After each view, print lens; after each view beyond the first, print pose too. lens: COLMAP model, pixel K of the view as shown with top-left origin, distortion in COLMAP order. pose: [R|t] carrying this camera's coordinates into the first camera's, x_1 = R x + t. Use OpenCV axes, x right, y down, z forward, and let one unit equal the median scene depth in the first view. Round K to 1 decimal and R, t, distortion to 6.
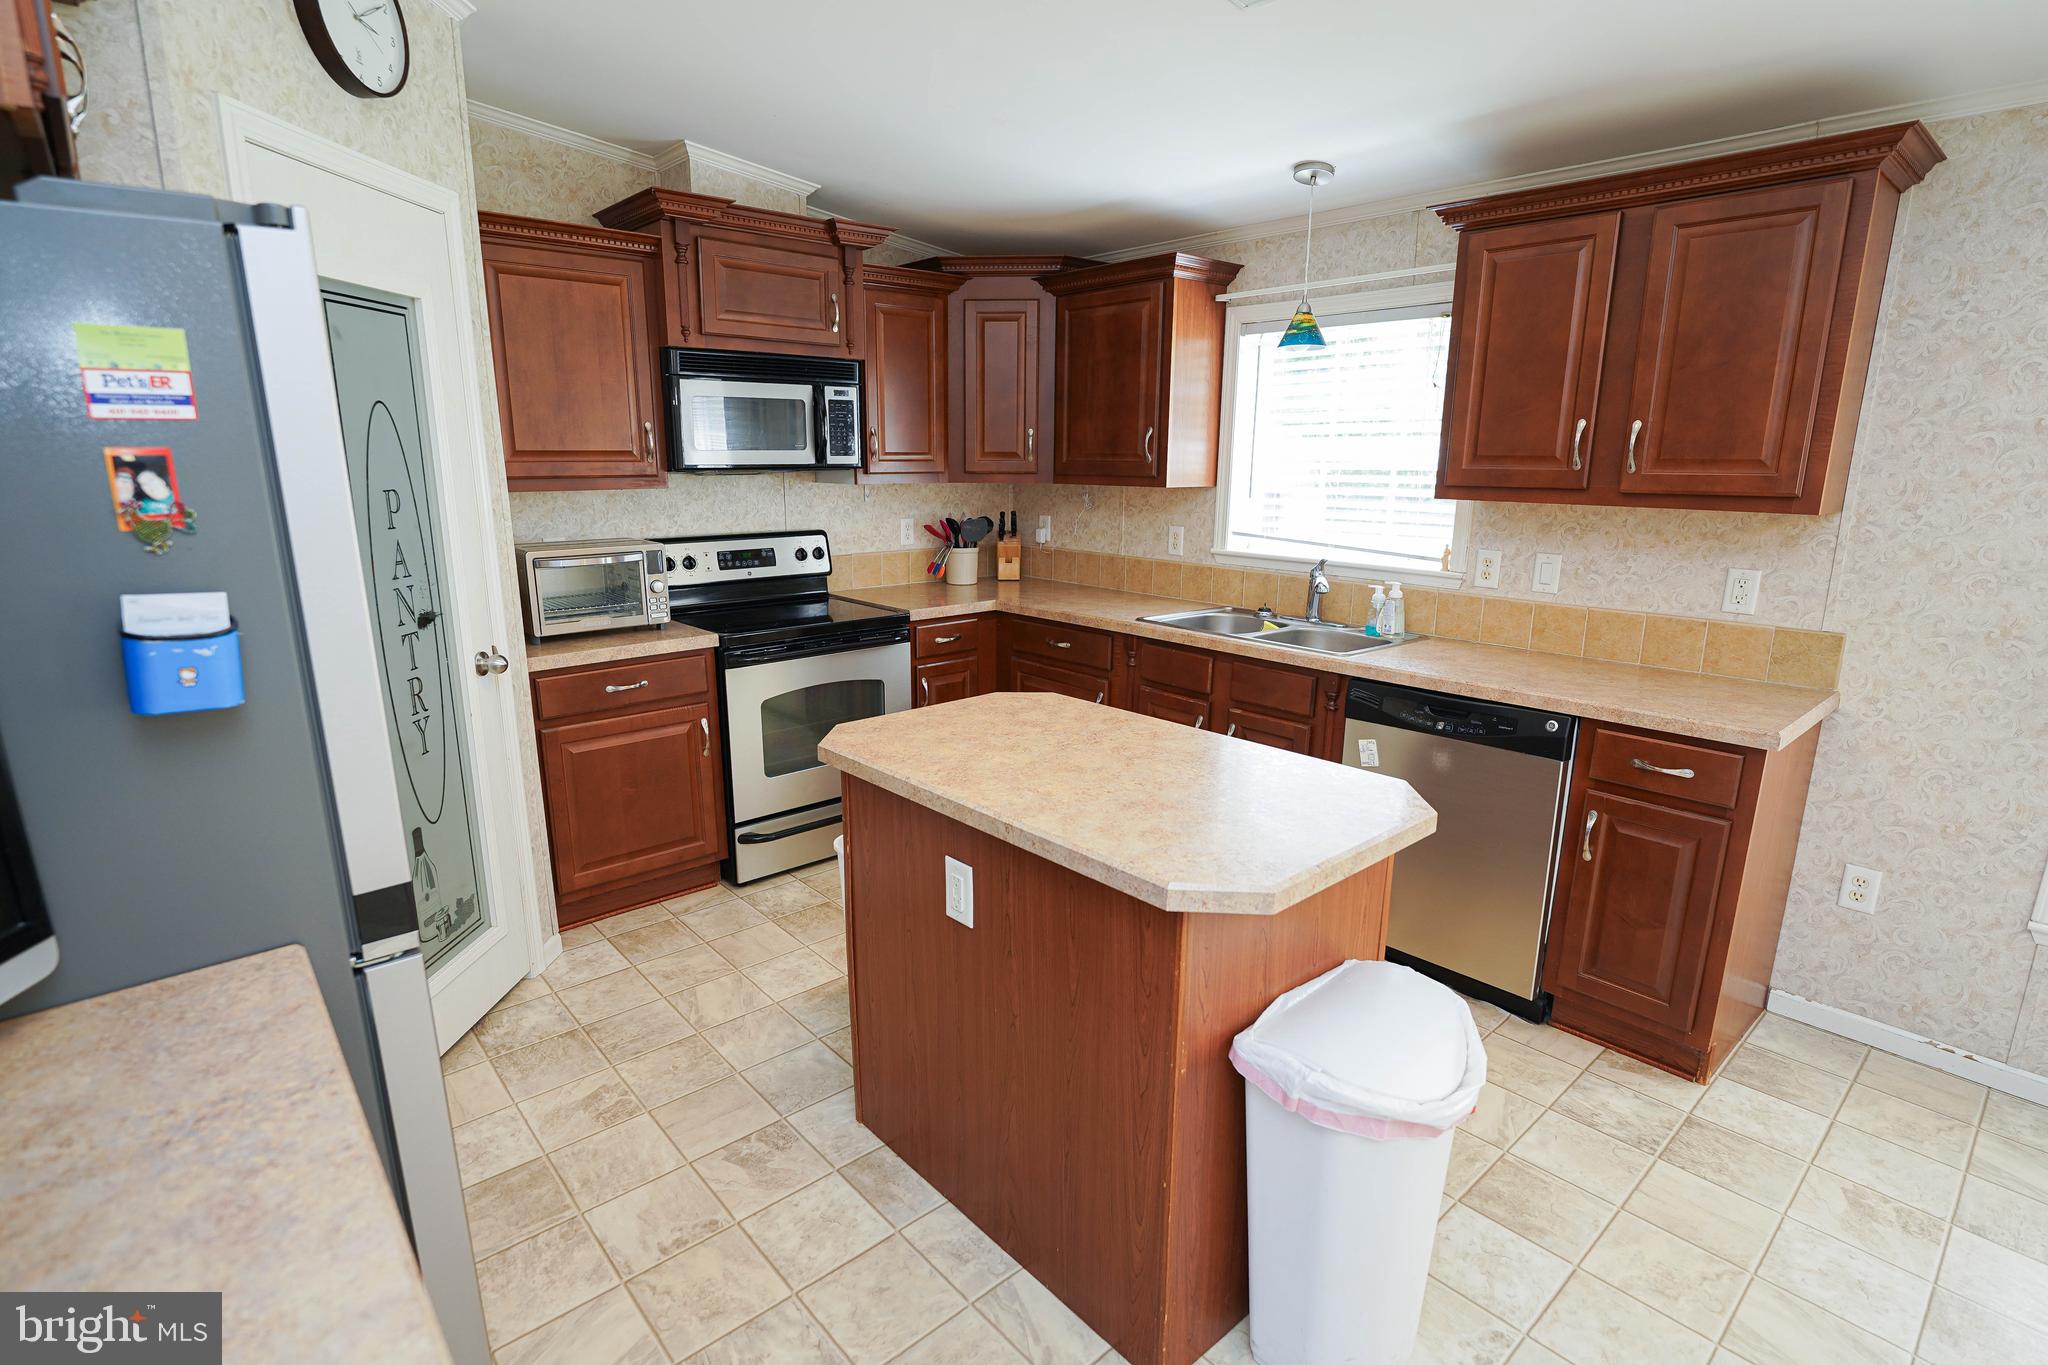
lens RADIAL K [[992.3, 0, 1003.2], [0, 992.3, 683.4], [0, 0, 1]] dist [-0.014116, 0.000322]
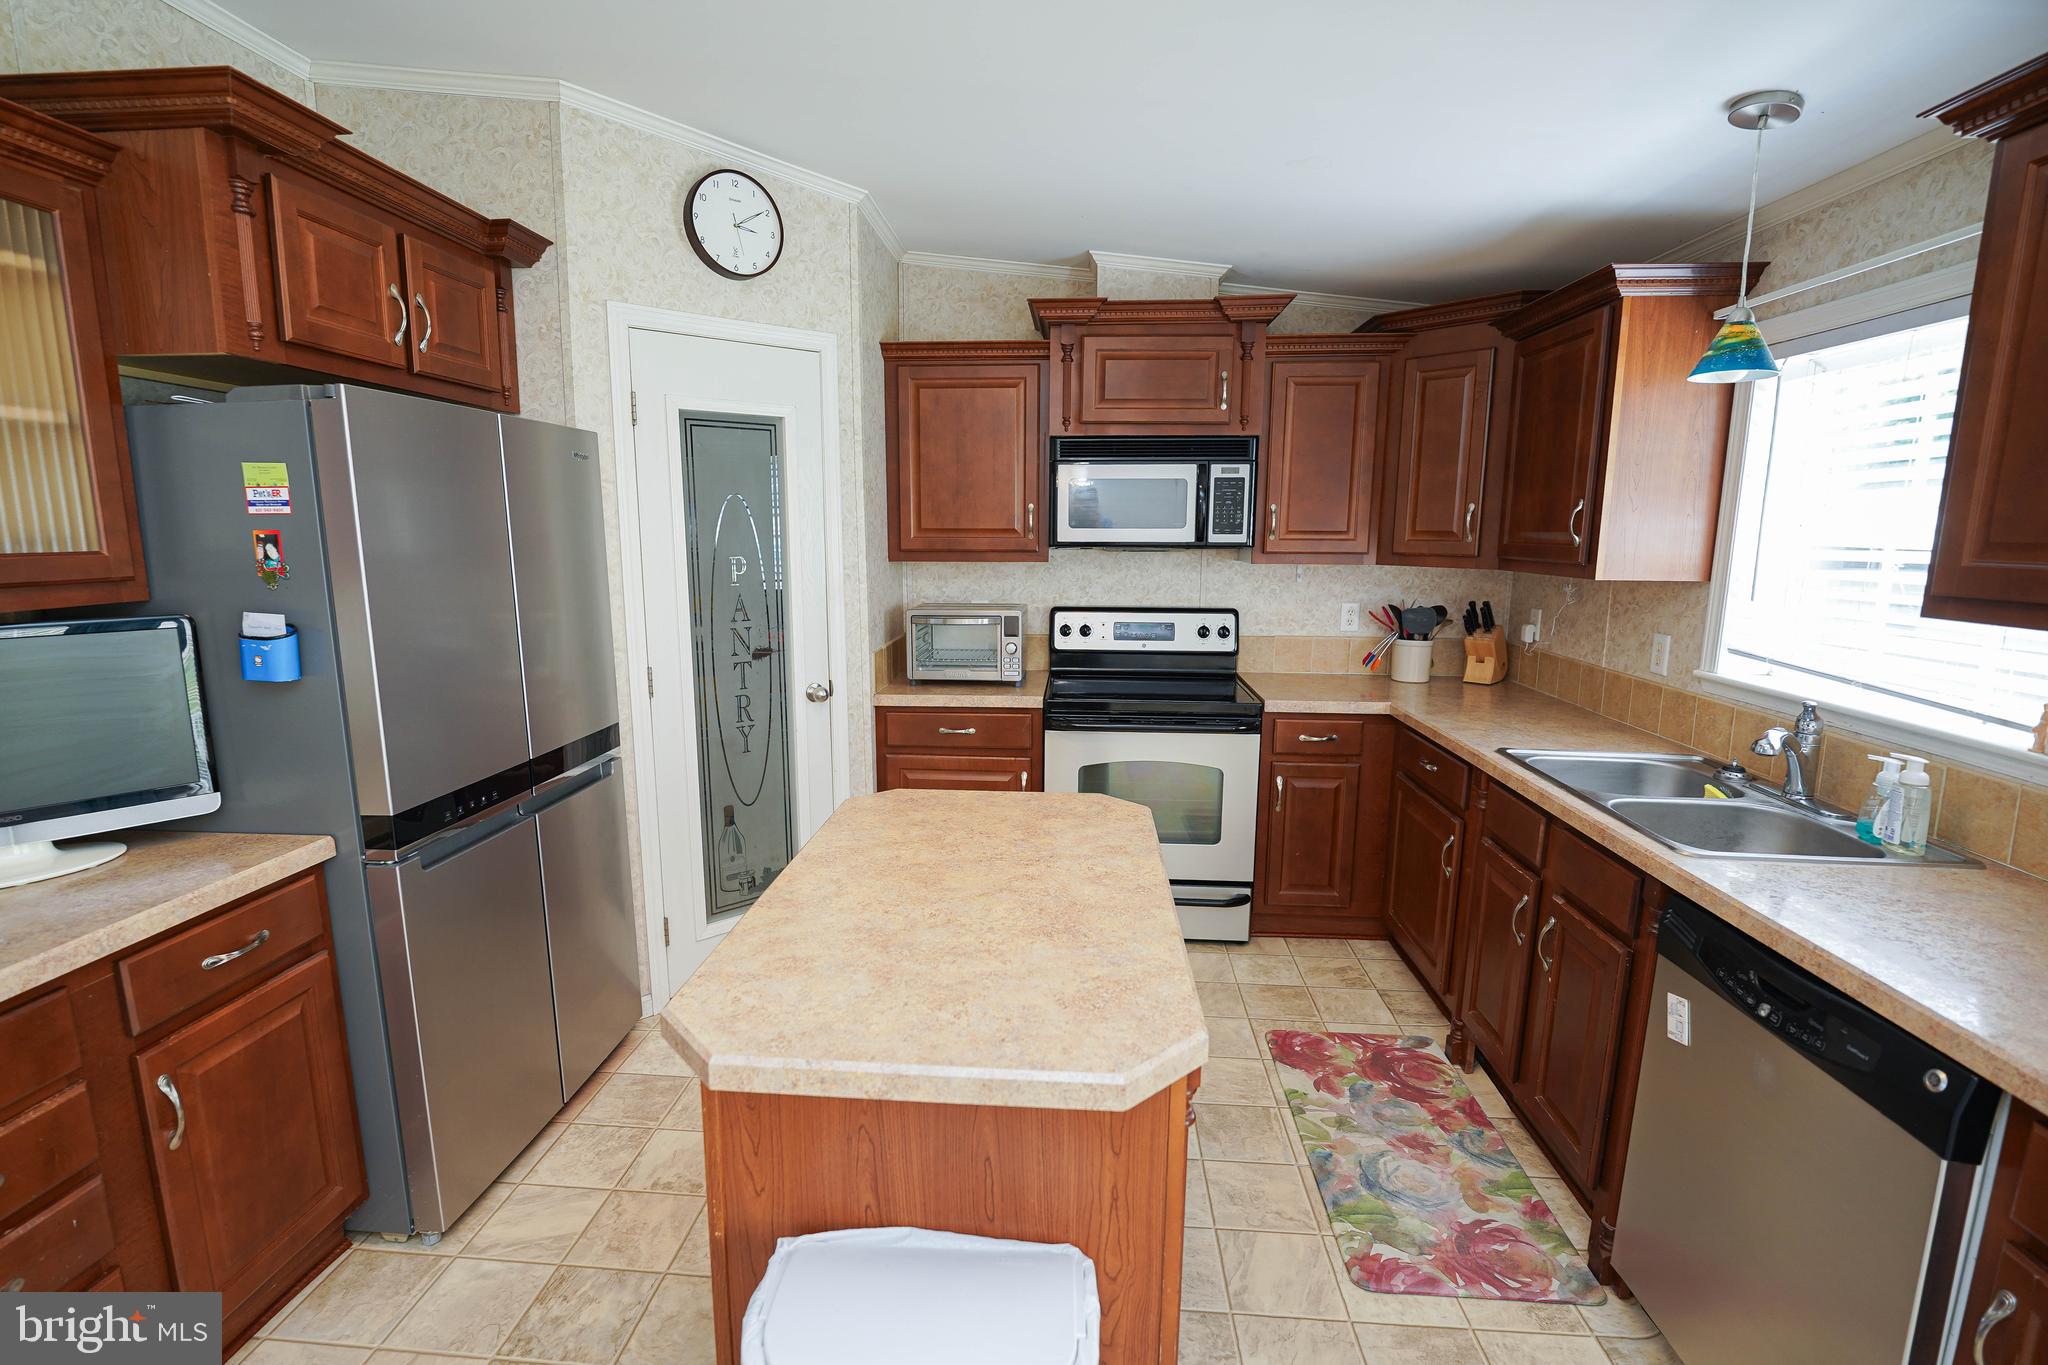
lens RADIAL K [[940.6, 0, 1004.5], [0, 940.6, 681.6], [0, 0, 1]] dist [-0.017356, 0.001232]
pose [[0.700338, 0.115784, -0.704359, 0.510974], [-0.162671, 0.986680, 0.000450, -0.076115], [0.695029, 0.114263, 0.709844, 0.309920]]
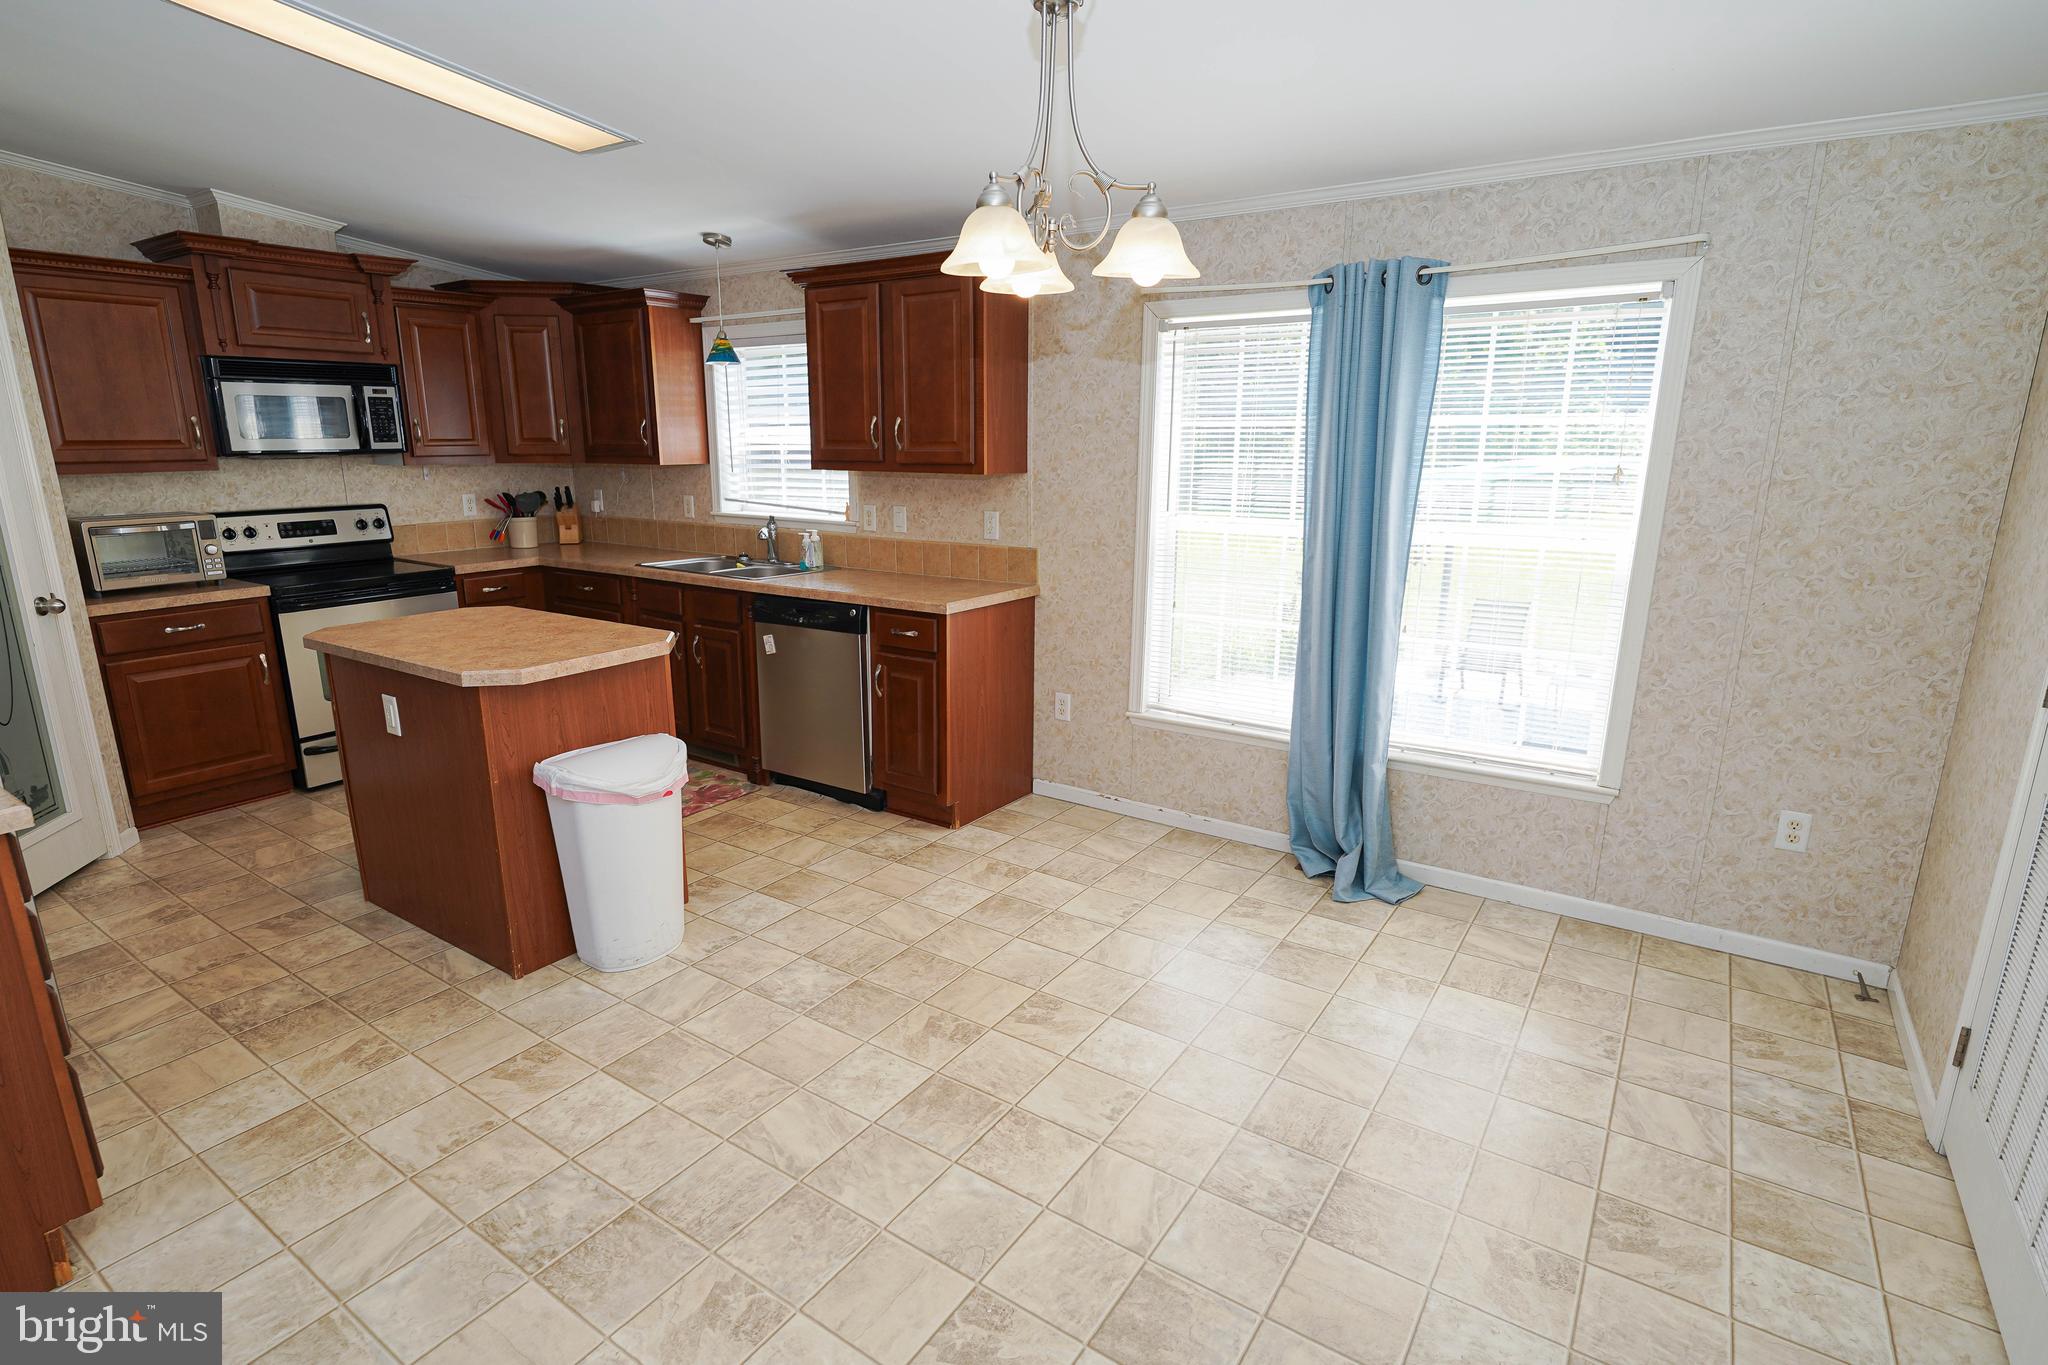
lens RADIAL K [[1021.8, 0, 1001.5], [0, 1021.8, 681.5], [0, 0, 1]] dist [-0.009937, 0.000511]
pose [[0.967931, -0.062066, 0.243428, 0.368576], [0.059567, 0.998069, 0.017619, 0.132462], [-0.244051, -0.002554, 0.969759, -0.606490]]
